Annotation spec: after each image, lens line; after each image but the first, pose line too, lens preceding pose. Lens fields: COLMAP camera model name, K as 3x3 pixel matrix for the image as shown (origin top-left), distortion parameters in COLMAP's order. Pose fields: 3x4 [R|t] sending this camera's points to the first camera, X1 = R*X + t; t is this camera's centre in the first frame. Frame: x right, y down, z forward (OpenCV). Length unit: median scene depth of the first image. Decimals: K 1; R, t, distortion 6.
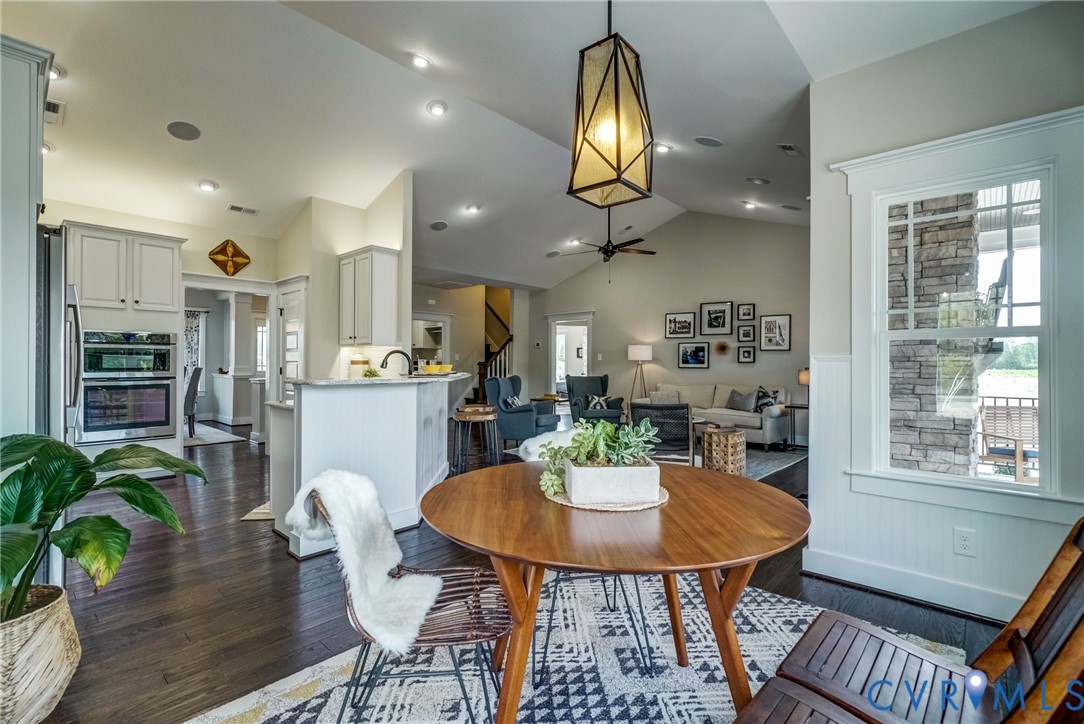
lens RADIAL K [[494.6, 0, 541.9], [0, 494.6, 362.7], [0, 0, 1]] dist [-0.007415, 0.003510]
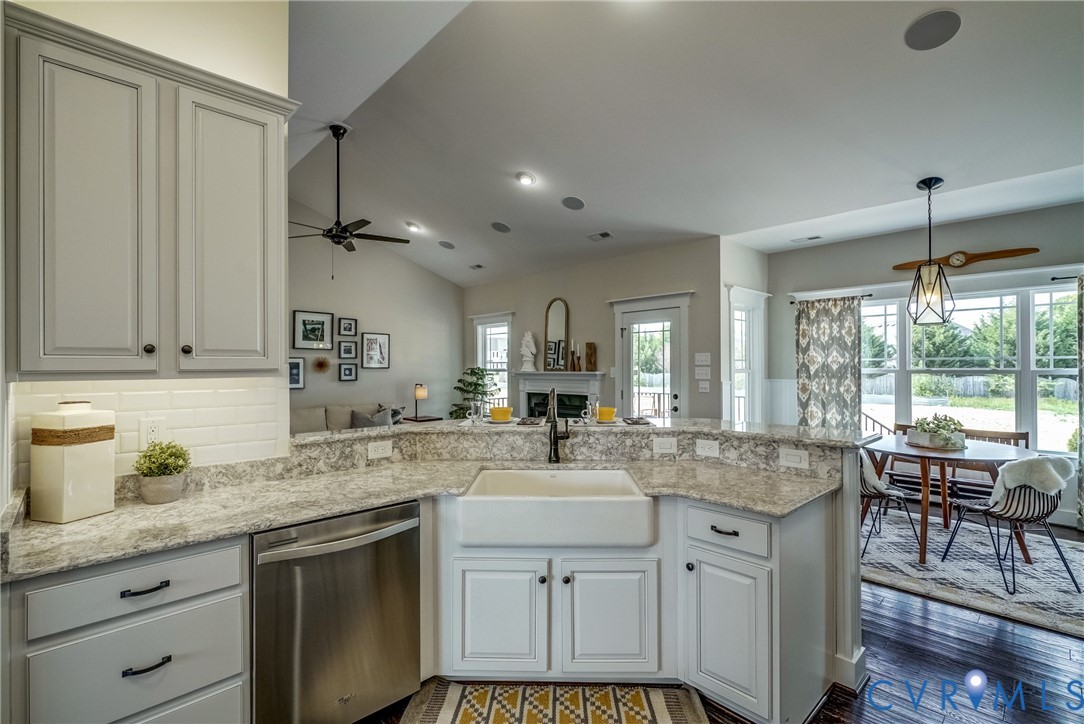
lens RADIAL K [[494.6, 0, 546.2], [0, 494.6, 365.2], [0, 0, 1]] dist [-0.007415, 0.003510]
pose [[0.069106, -0.002745, 0.997606, -0.496259], [0.004243, 0.999988, 0.002458, -0.030420], [-0.997600, 0.004063, 0.069117, 0.558432]]
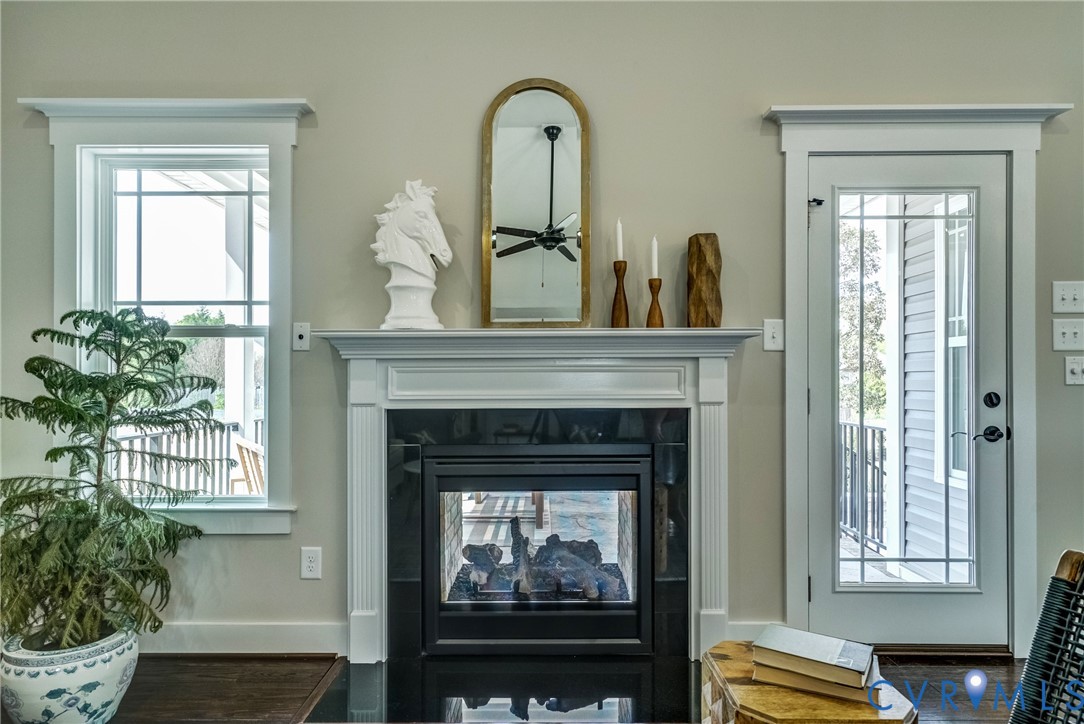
lens RADIAL K [[610.6, 0, 547.2], [0, 610.6, 385.5], [0, 0, 1]] dist [0.006004, -0.008686]
pose [[-0.663021, -0.005543, 0.748580, 0.158116], [-0.003065, 0.999984, 0.004689, 0.010214], [-0.748595, 0.000815, -0.663028, 0.810970]]
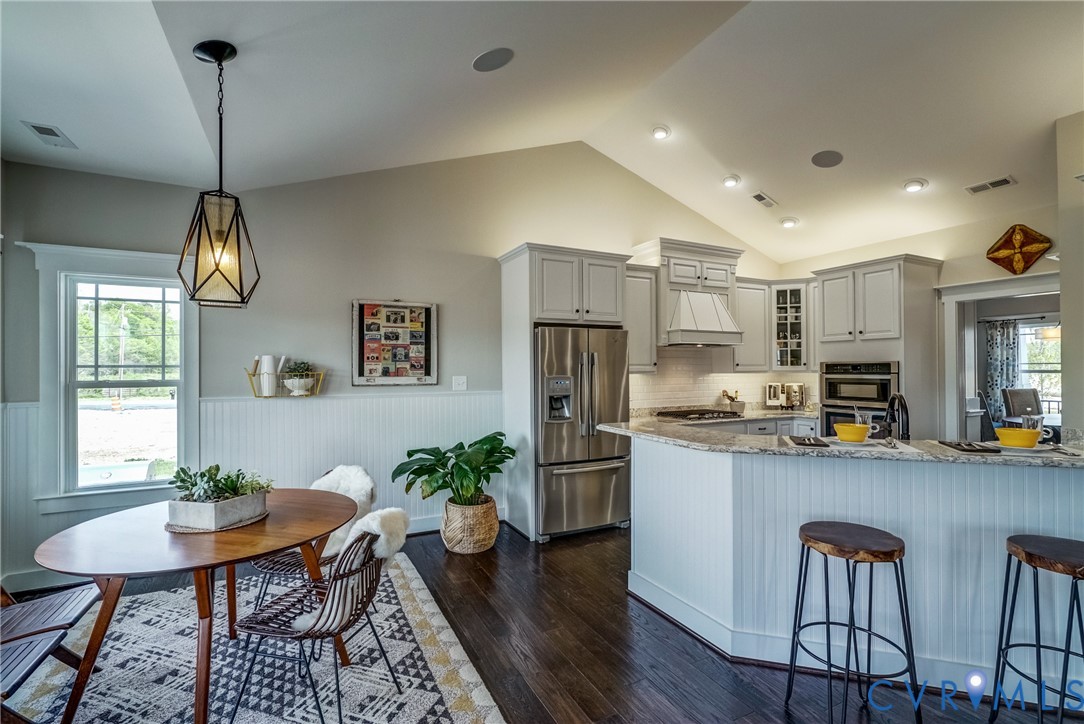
lens RADIAL K [[494.6, 0, 540.6], [0, 494.6, 361.1], [0, 0, 1]] dist [-0.007415, 0.003510]
pose [[-0.362549, -0.014141, -0.931857, 0.224731], [0.005077, 0.999840, -0.017148, -0.031711], [0.931951, -0.010948, -0.362419, 0.475550]]
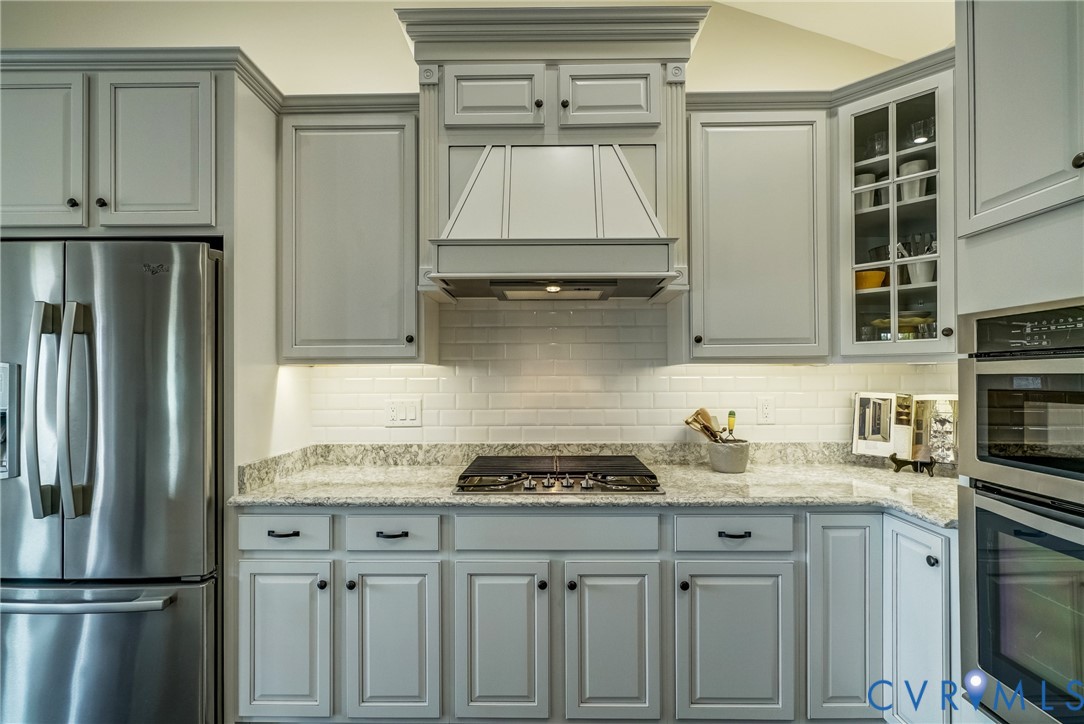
lens RADIAL K [[494.6, 0, 541.5], [0, 494.6, 372.5], [0, 0, 1]] dist [-0.007415, 0.003510]
pose [[-0.748214, -0.005143, -0.663438, -0.325255], [0.001804, 0.999950, -0.009786, -0.017633], [0.663455, -0.008518, -0.748168, 0.623012]]
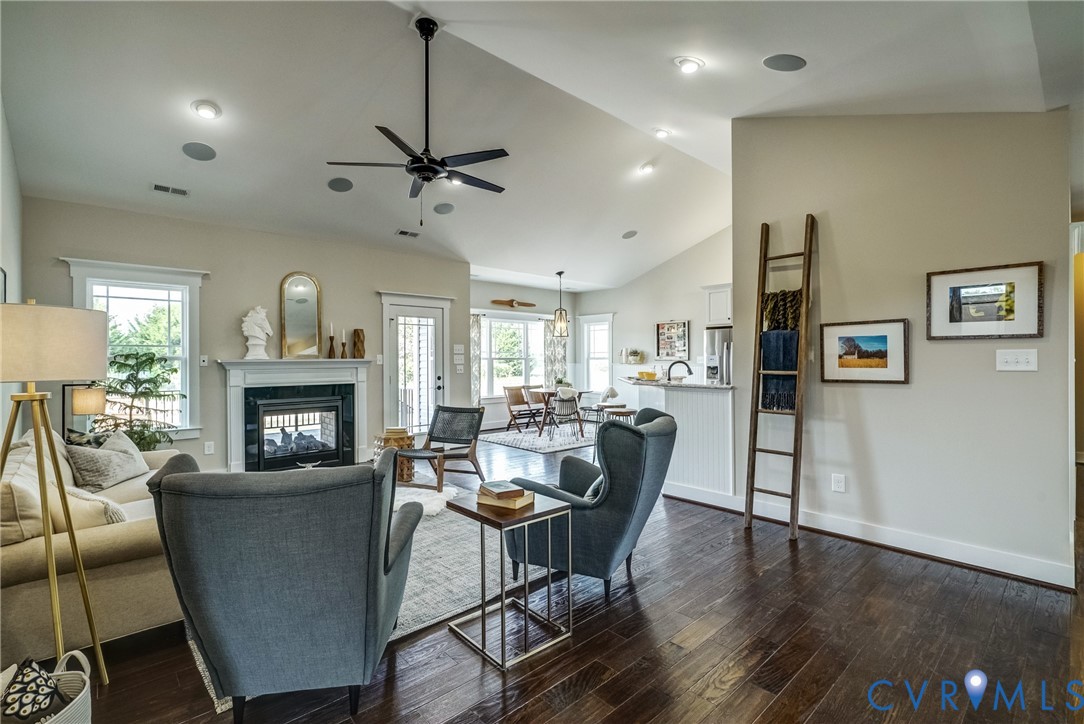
lens RADIAL K [[494.6, 0, 548.1], [0, 494.6, 360.7], [0, 0, 1]] dist [-0.007415, 0.003510]
pose [[-0.996095, -0.000931, 0.088285, -0.041565], [-0.000852, 0.999999, 0.000935, -0.015018], [-0.088286, 0.000856, -0.996095, 1.325483]]
